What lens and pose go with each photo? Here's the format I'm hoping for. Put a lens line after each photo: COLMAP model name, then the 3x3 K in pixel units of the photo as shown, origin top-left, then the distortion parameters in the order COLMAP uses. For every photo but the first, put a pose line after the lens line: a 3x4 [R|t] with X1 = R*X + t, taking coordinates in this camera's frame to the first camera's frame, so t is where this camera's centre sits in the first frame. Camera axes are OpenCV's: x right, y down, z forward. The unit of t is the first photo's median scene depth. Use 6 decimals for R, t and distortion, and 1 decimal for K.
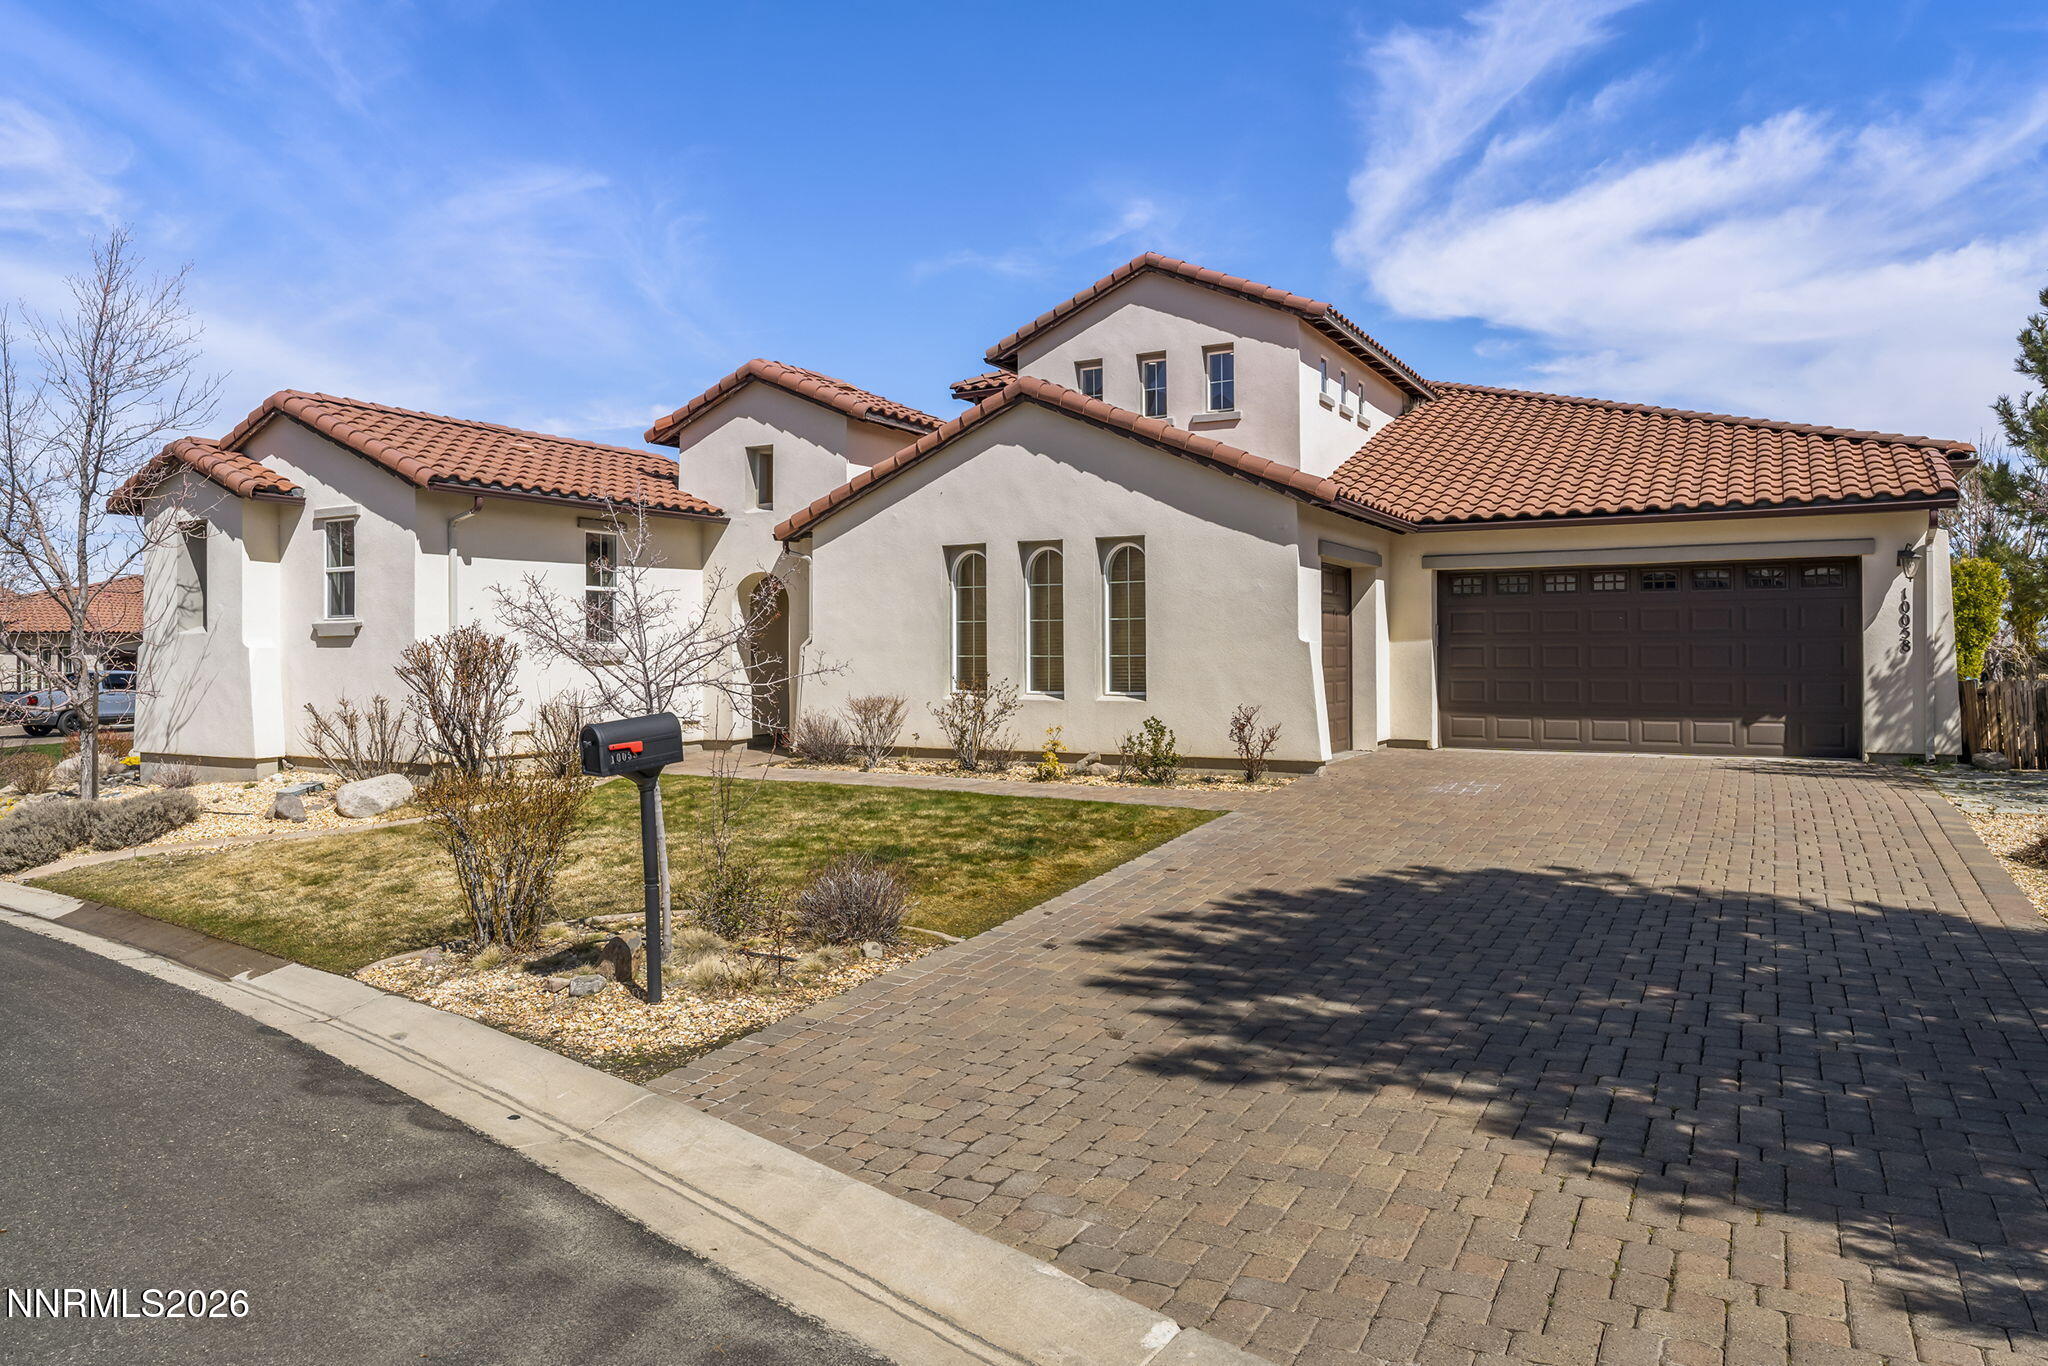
lens RADIAL K [[1336.1, 0, 1021.5], [0, 1336.1, 645.7], [0, 0, 1]] dist [0.003538, 0.000802]
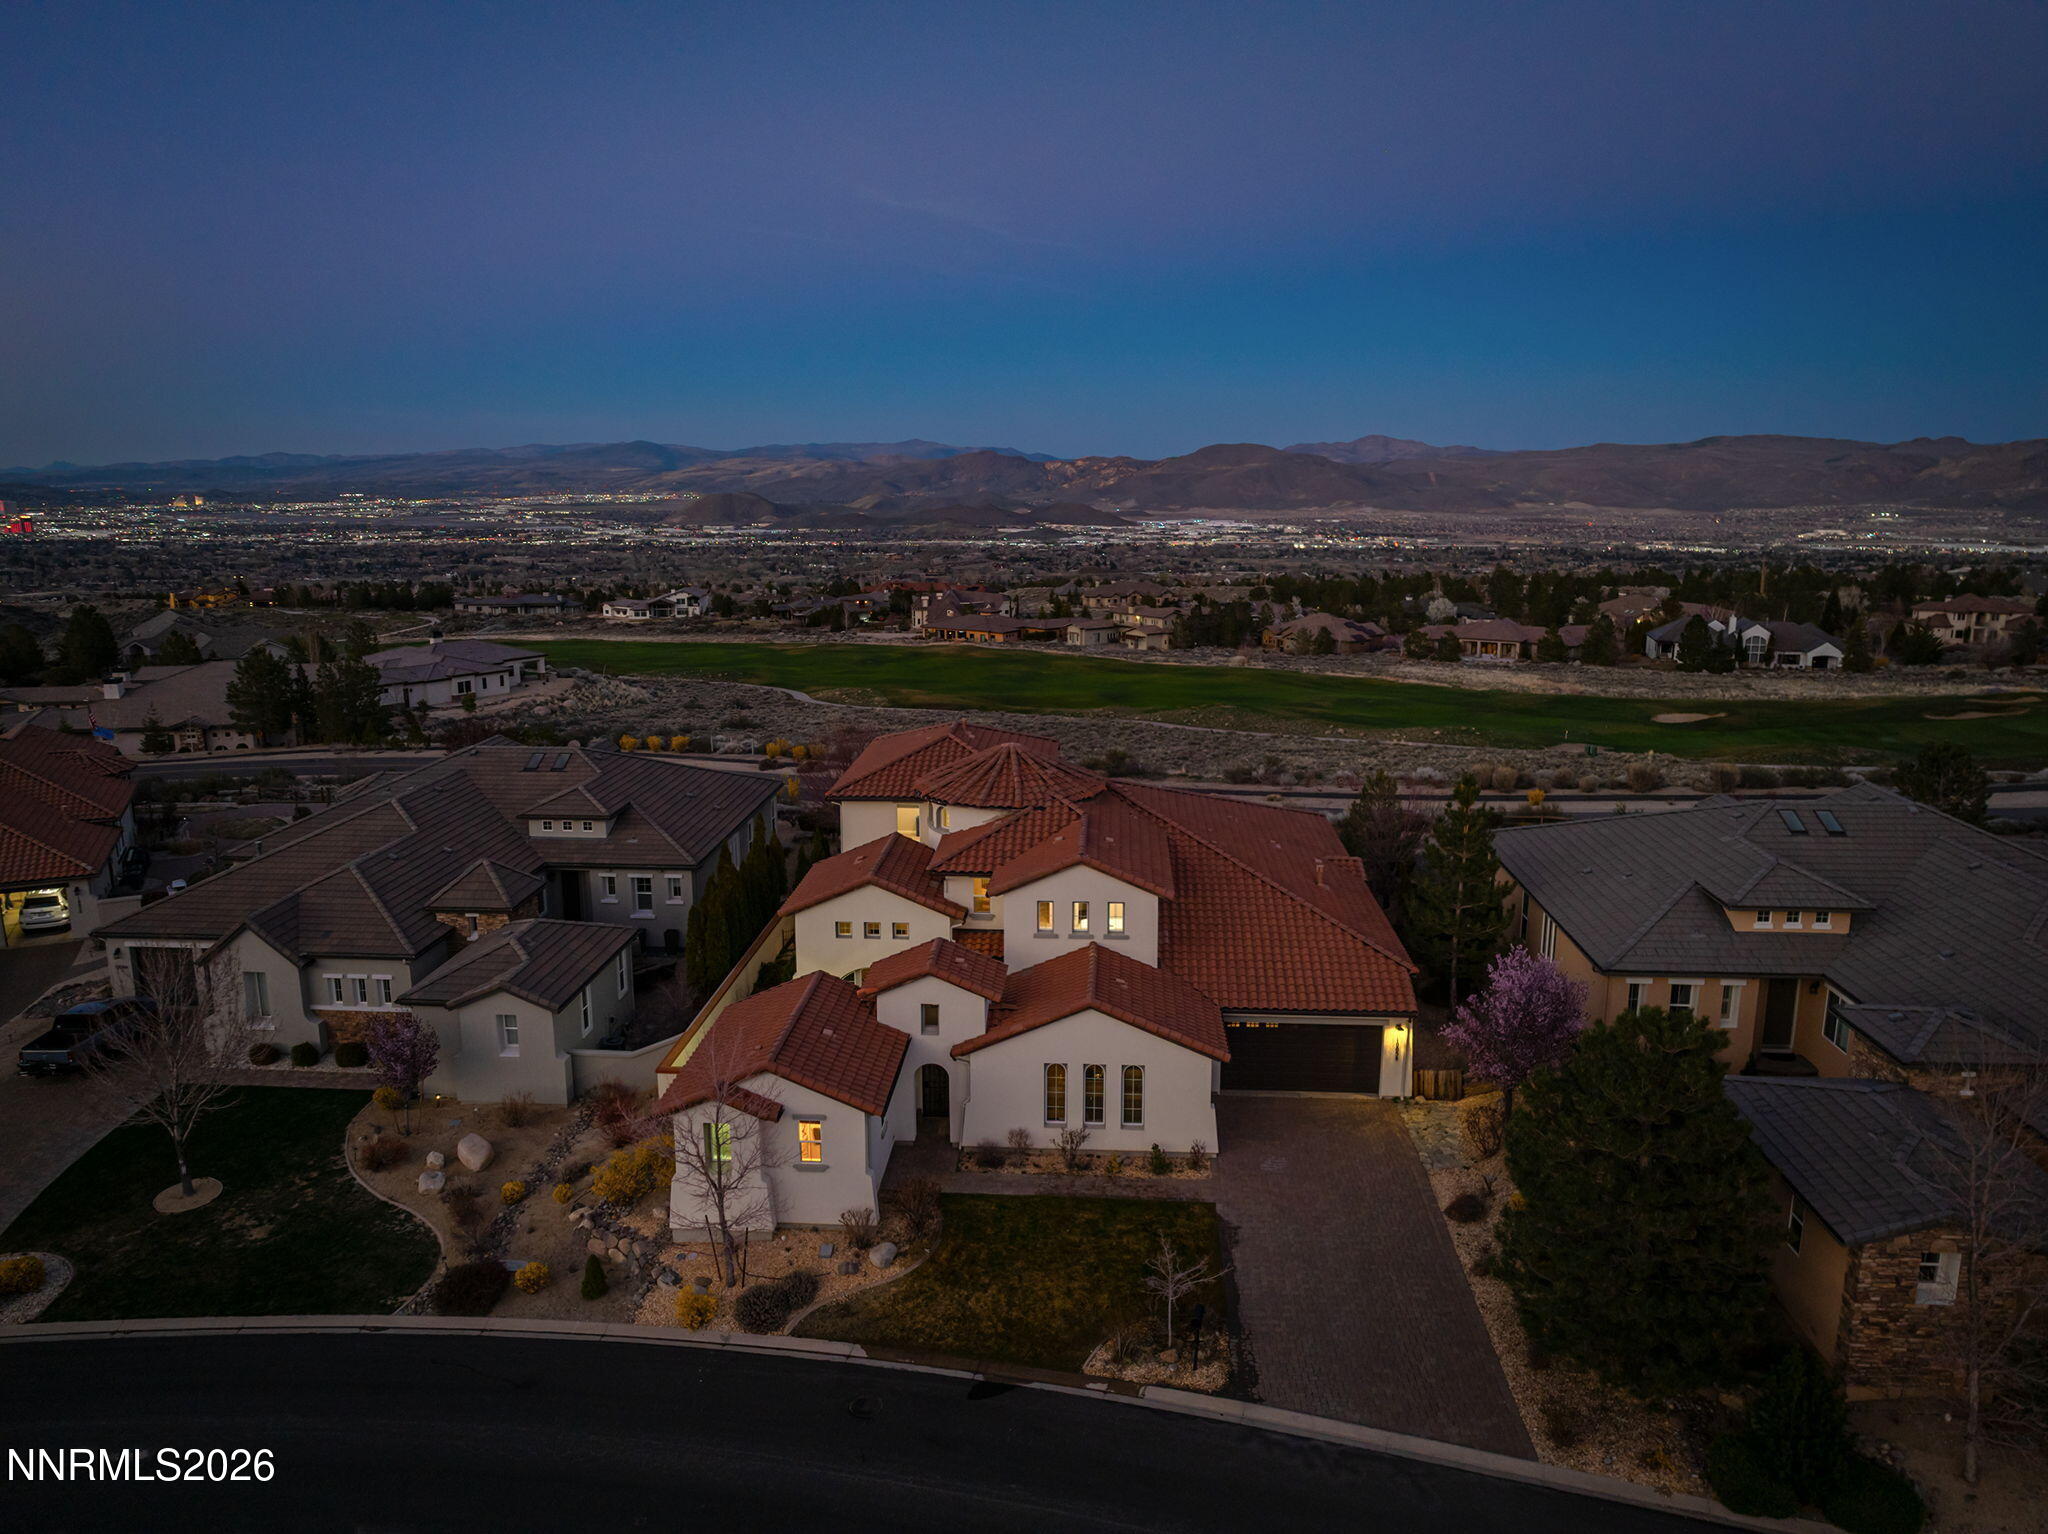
lens RADIAL K [[1432.7, 0, 1025.2], [0, 1432.7, 769.2], [0, 0, 1]] dist [-0.033838, 0.020344]
pose [[0.900519, -0.087158, 0.425991, -1.047116], [-0.005635, 0.977283, 0.211864, -1.045323], [-0.434779, -0.193189, 0.879571, -0.954444]]
